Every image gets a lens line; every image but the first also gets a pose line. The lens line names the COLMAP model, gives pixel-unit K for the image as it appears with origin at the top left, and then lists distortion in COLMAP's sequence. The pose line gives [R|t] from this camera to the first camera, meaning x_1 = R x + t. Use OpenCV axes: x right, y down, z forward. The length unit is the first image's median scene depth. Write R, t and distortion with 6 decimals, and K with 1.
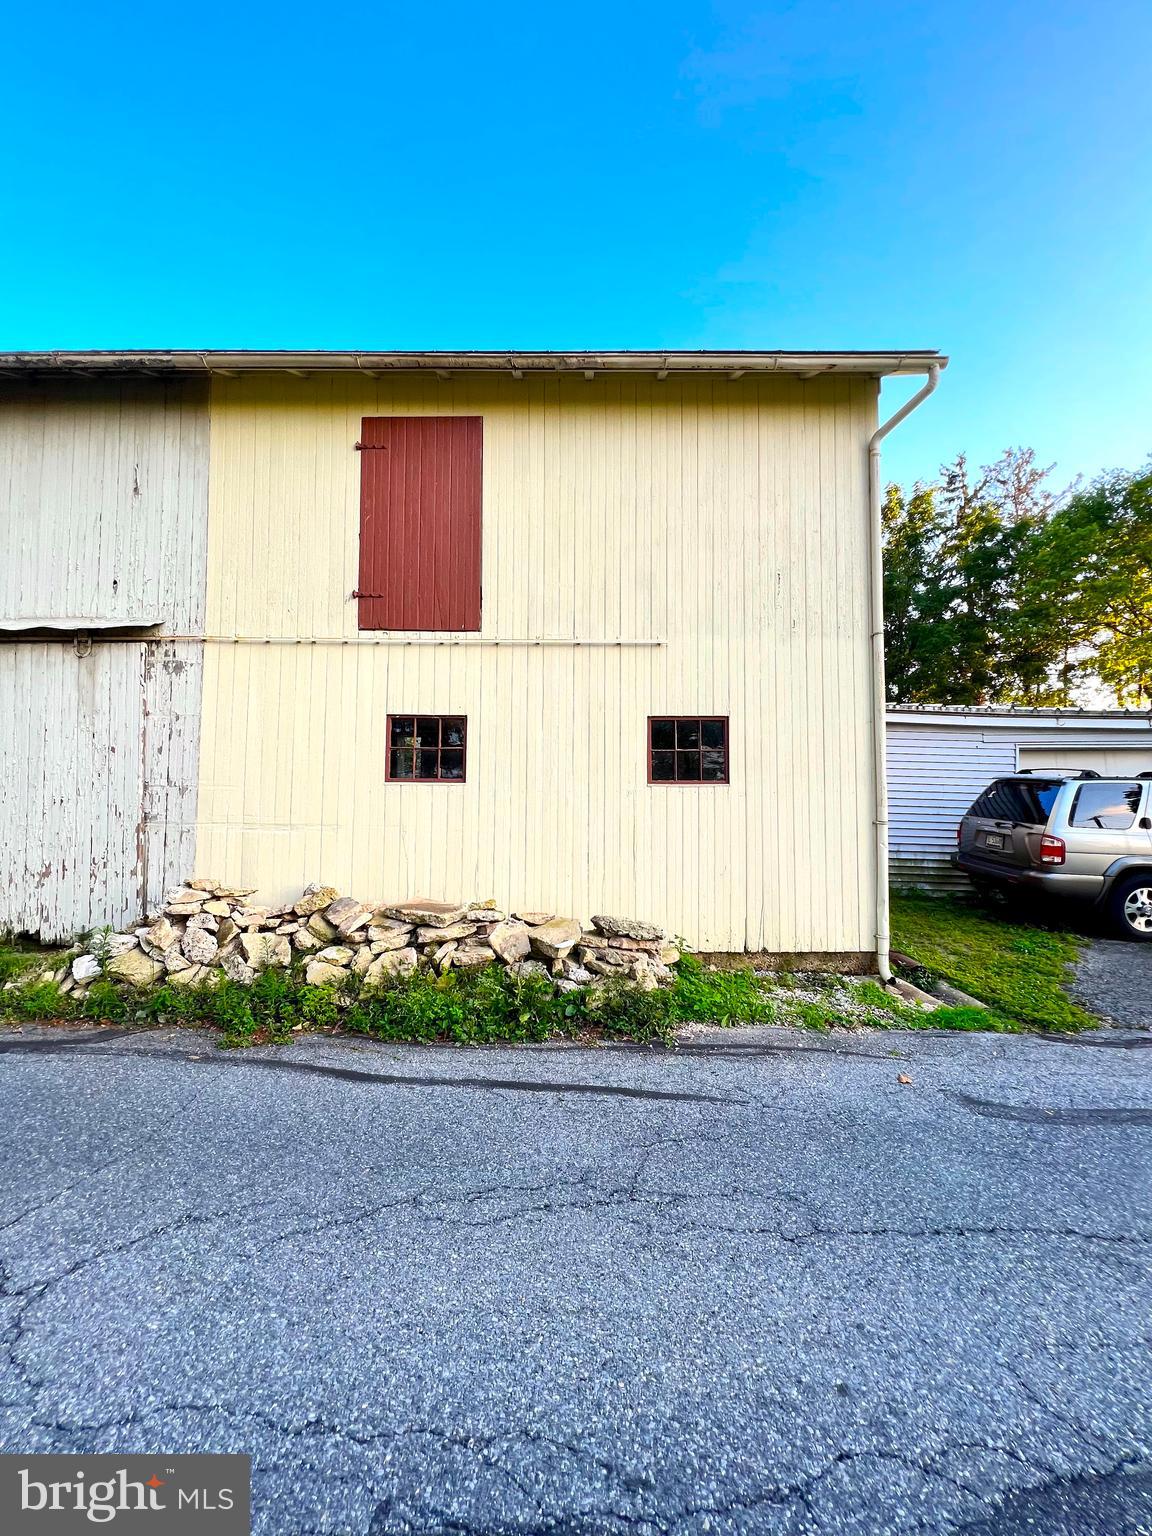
lens RADIAL K [[612.0, 0, 576.0], [0, 612.0, 768.0], [0, 0, 1]] dist [-0.001093, 0.000241]
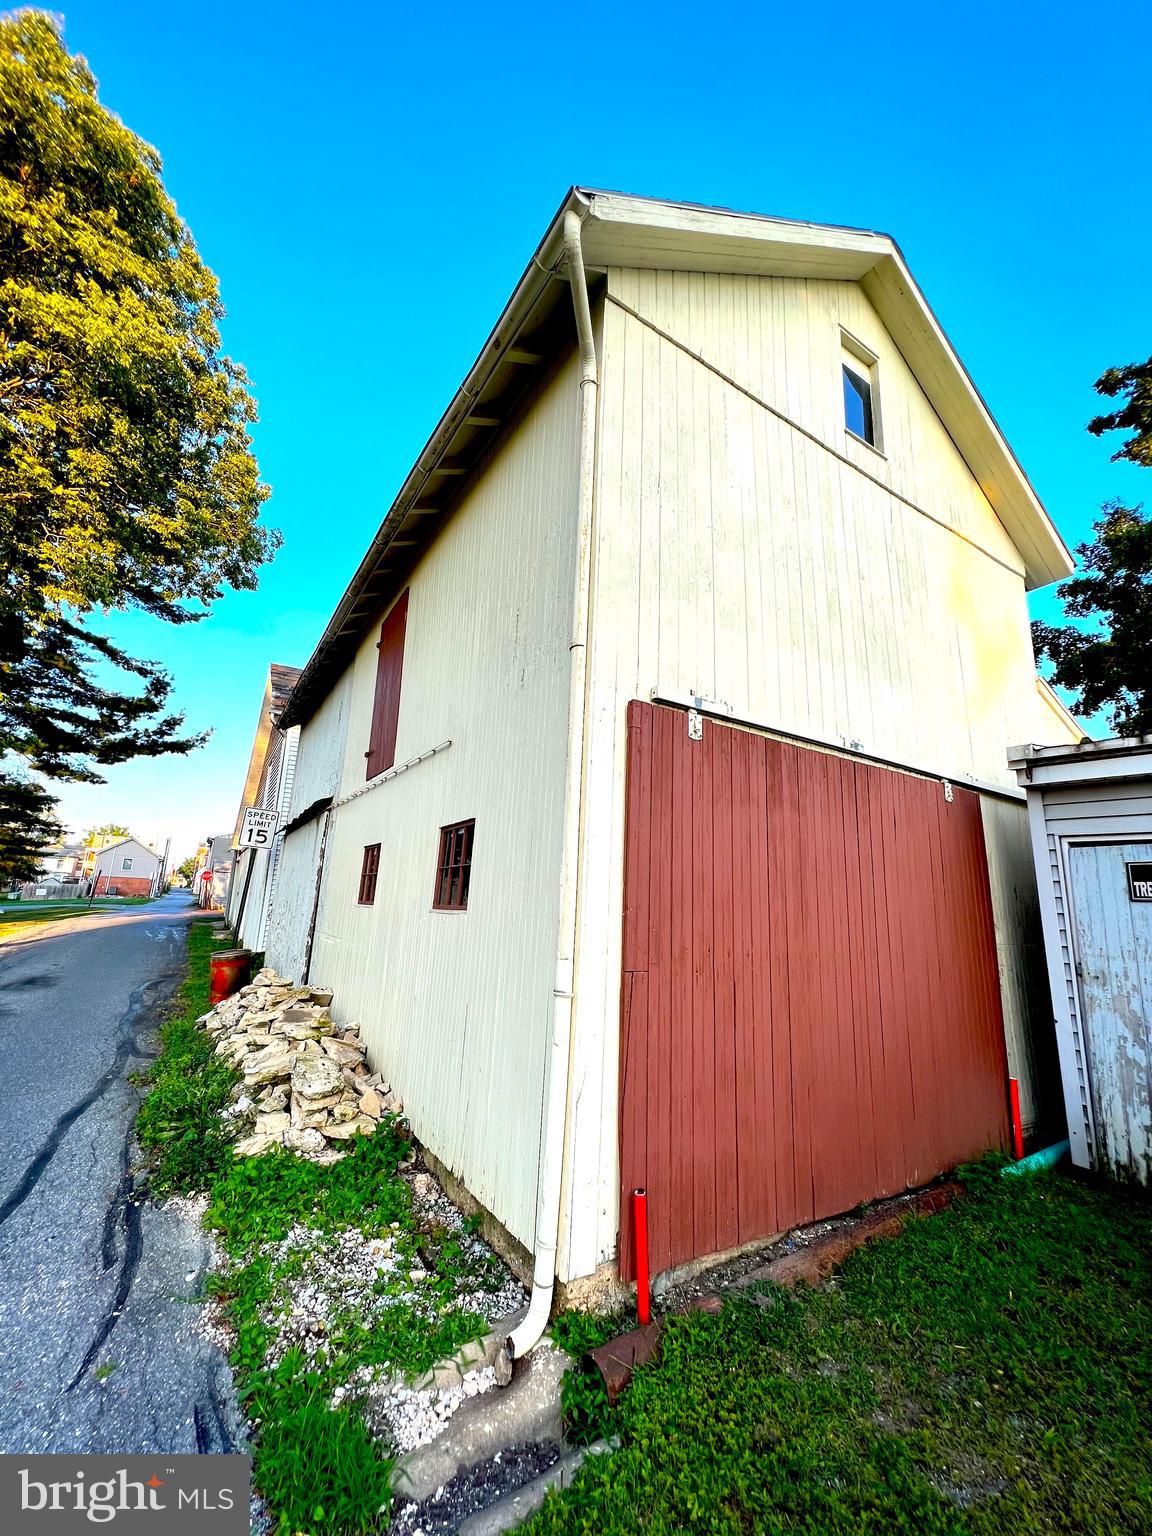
lens RADIAL K [[612.0, 0, 576.0], [0, 612.0, 768.0], [0, 0, 1]] dist [-0.001093, 0.000241]
pose [[0.557119, -0.183095, -0.809997, 1.300280], [-0.024952, 0.971260, -0.236709, 0.055476], [0.830058, 0.152086, 0.536538, 0.970090]]
